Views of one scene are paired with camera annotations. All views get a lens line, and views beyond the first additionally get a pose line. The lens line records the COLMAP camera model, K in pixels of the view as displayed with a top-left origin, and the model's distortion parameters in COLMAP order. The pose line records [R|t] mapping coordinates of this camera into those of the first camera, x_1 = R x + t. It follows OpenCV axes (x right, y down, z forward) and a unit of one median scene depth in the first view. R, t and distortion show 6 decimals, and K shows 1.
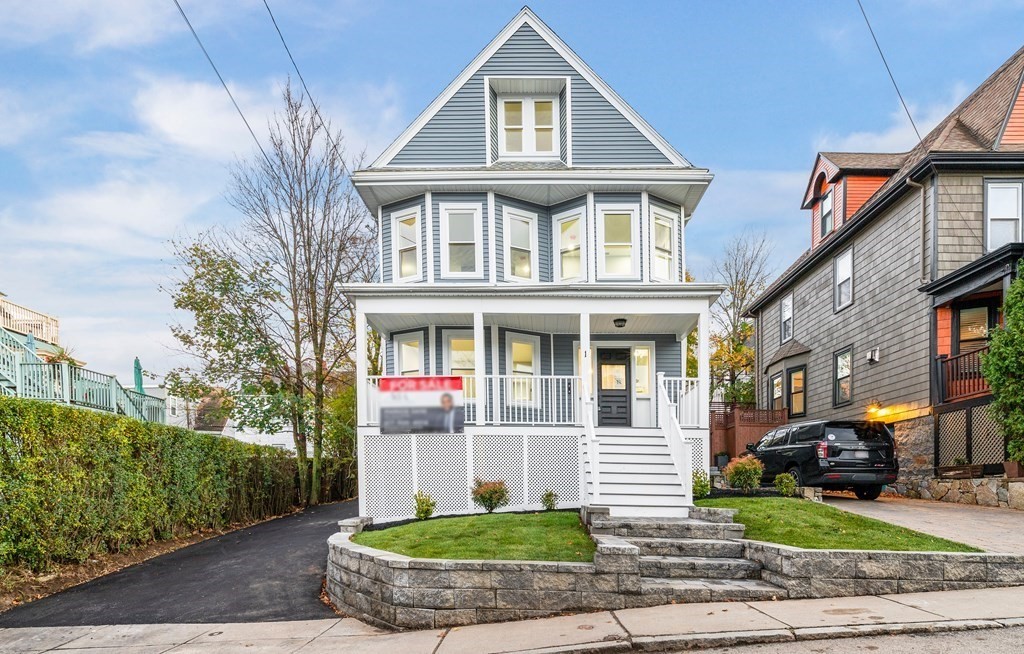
lens RADIAL K [[520.4, 0, 514.1], [0, 520.4, 419.6], [0, 0, 1]] dist [0.001040, 0.000312]
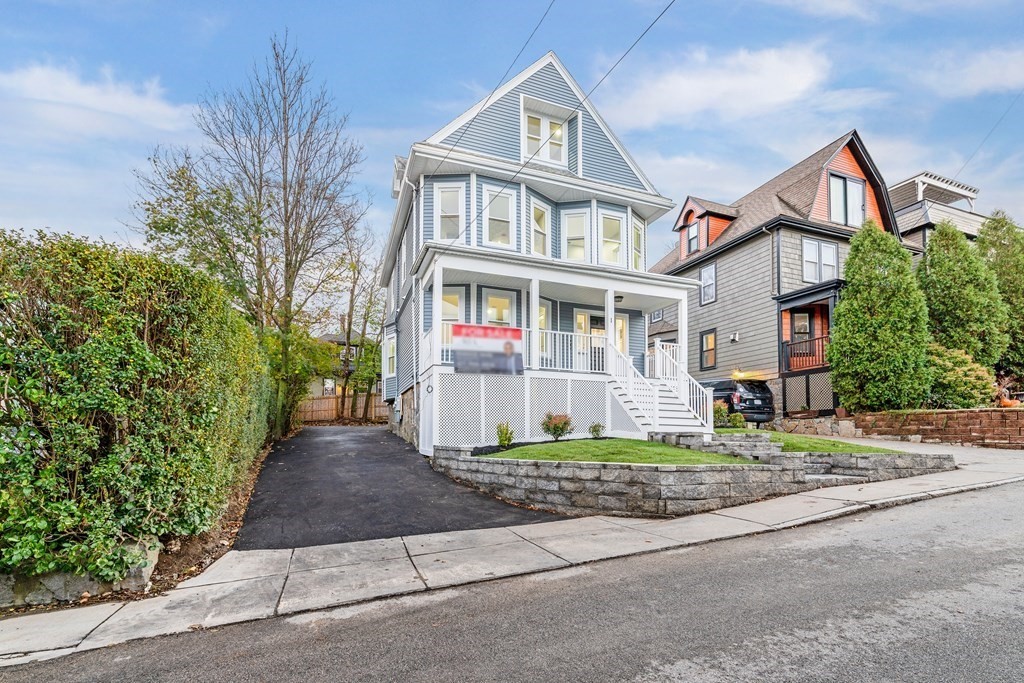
lens RADIAL K [[455.1, 0, 512.0], [0, 455.1, 341.5], [0, 0, 1]] dist [0.002770, -0.000247]
pose [[0.930581, 0.074820, 0.358359, -0.445249], [-0.051405, 0.995900, -0.074442, 0.024301], [-0.362459, 0.050853, 0.930611, 0.010043]]
